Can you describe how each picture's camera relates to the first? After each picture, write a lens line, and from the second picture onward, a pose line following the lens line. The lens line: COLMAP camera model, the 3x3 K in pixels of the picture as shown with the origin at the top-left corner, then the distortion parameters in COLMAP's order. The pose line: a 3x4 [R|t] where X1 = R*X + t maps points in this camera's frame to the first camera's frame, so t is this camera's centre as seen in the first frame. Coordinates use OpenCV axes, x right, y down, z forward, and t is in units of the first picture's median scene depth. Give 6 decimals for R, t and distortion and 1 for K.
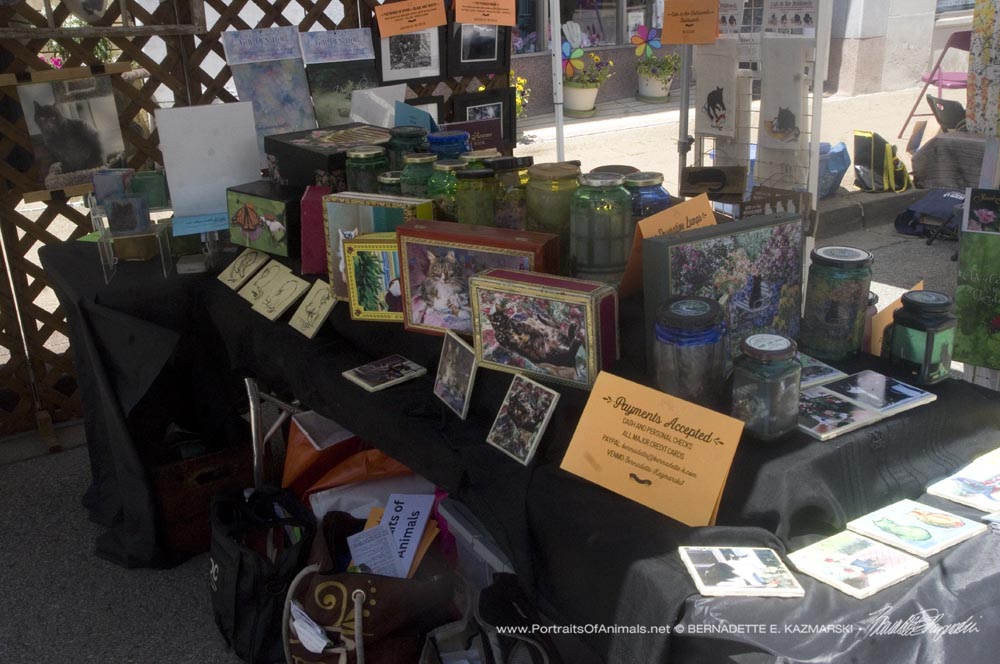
lens RADIAL K [[1060.4, 0, 503.0], [0, 1060.4, 345.1], [0, 0, 1]] dist [-0.047675, 0.295227]
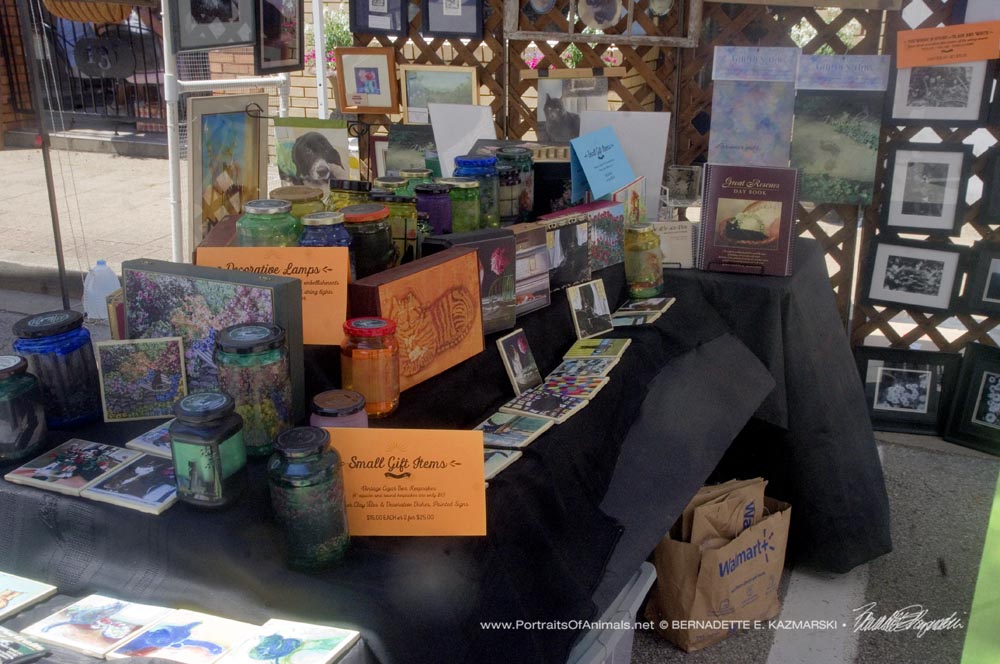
lens RADIAL K [[1060.4, 0, 503.0], [0, 1060.4, 345.1], [0, 0, 1]] dist [-0.047675, 0.295227]
pose [[0.566719, 0.295127, -0.769239, 0.499336], [-0.301021, 0.943267, 0.140124, -0.112854], [0.766952, 0.152146, 0.623407, 0.270586]]
